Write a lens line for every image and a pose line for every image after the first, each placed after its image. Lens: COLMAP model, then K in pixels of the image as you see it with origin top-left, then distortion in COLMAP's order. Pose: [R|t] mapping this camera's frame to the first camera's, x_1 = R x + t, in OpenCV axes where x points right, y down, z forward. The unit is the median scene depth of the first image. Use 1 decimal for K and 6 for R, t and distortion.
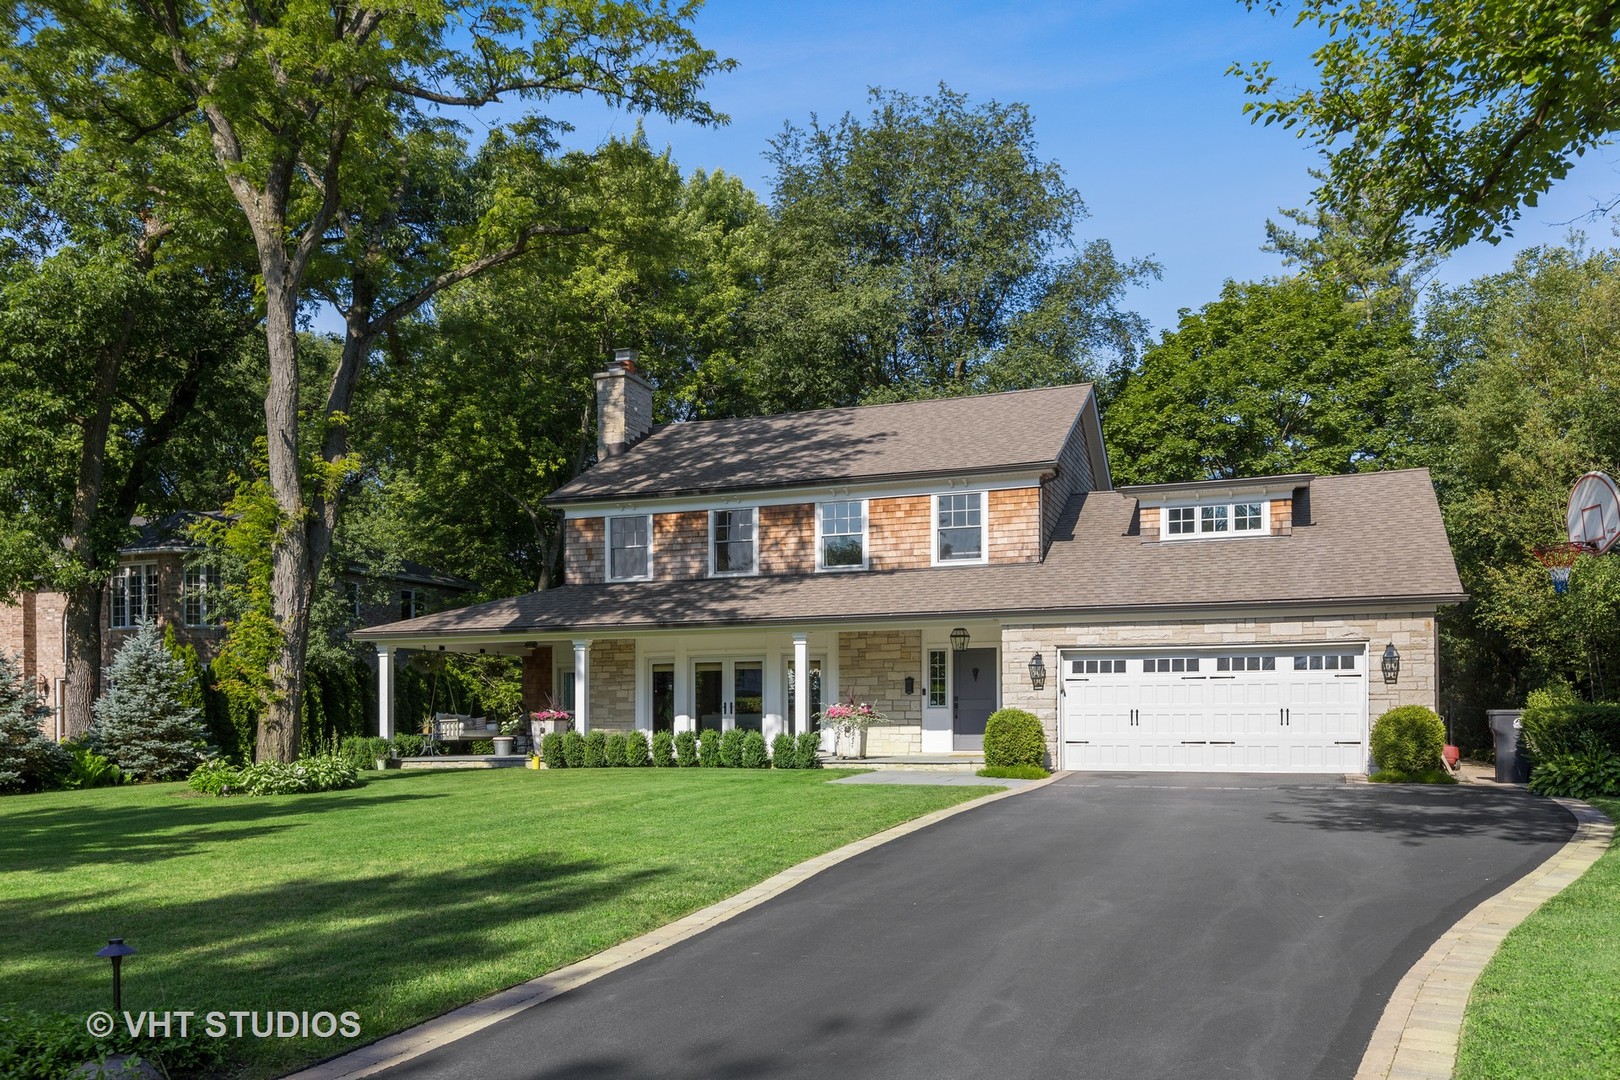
lens RADIAL K [[1298.0, 0, 810.7], [0, 1298.0, 668.2], [0, 0, 1]] dist [-0.047476, -0.000943]
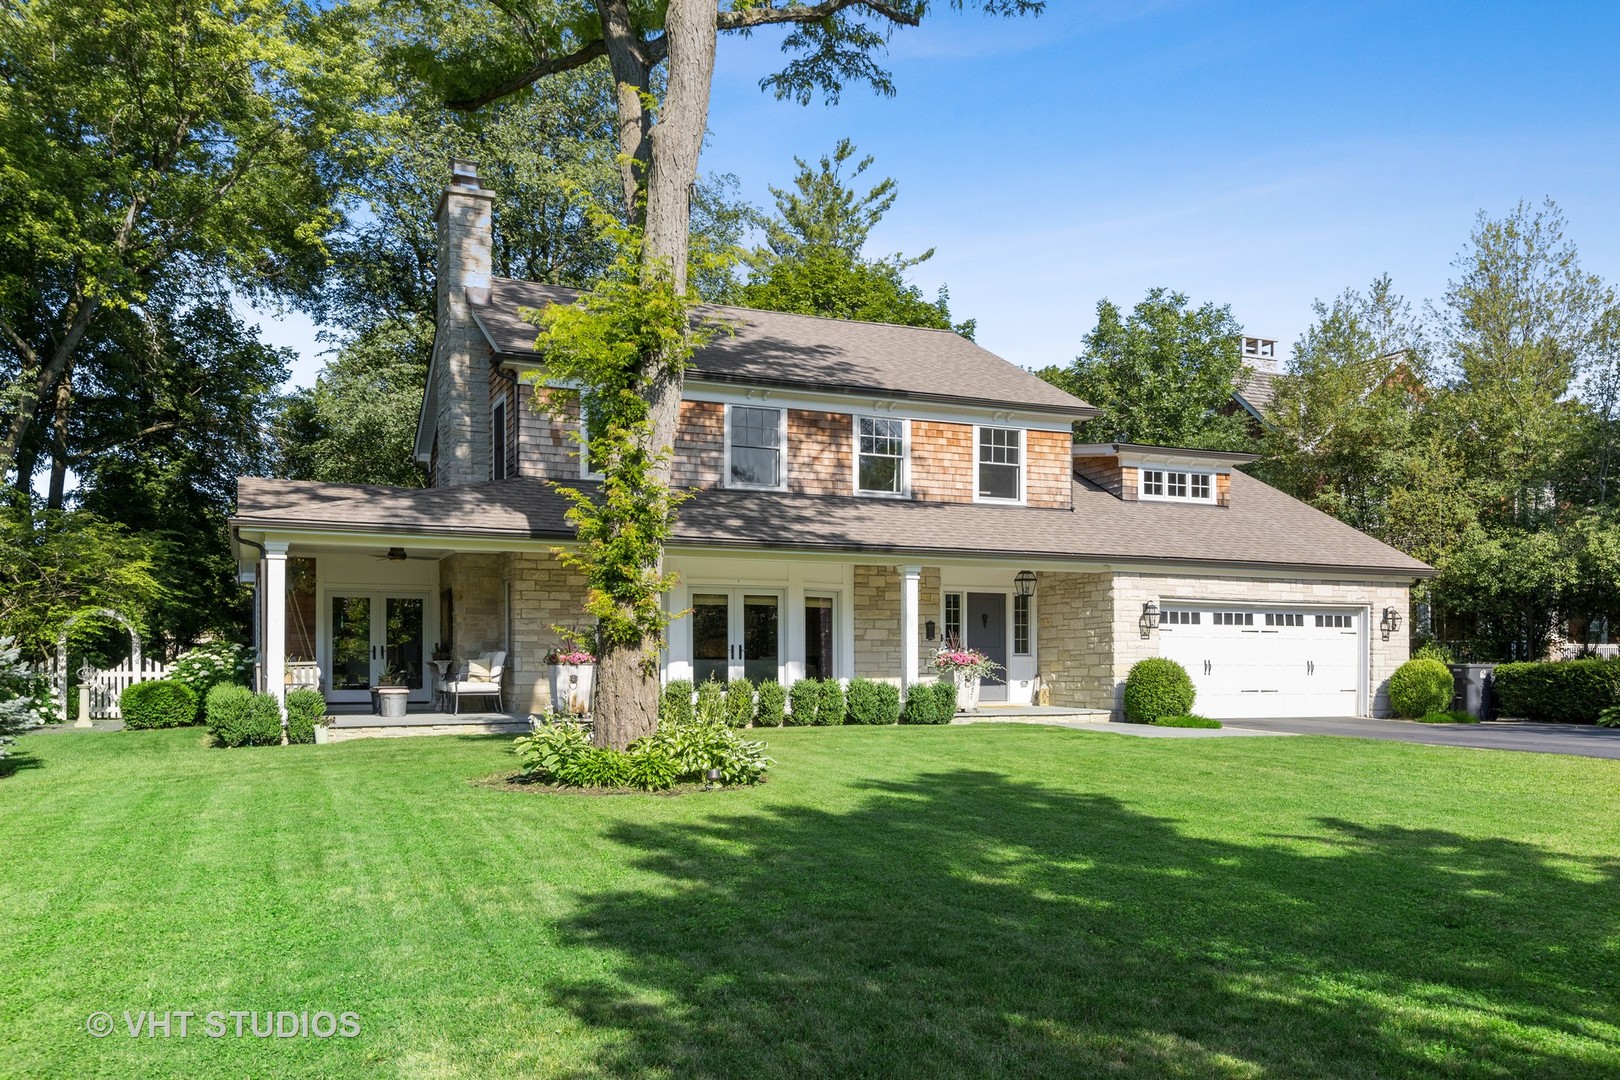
lens RADIAL K [[1298.0, 0, 810.7], [0, 1298.0, 668.2], [0, 0, 1]] dist [-0.047476, -0.000943]
pose [[0.721193, 0.007726, 0.692691, -0.645190], [-0.030825, 0.999305, 0.020948, 0.024383], [-0.692047, -0.036460, 0.720931, 0.419552]]
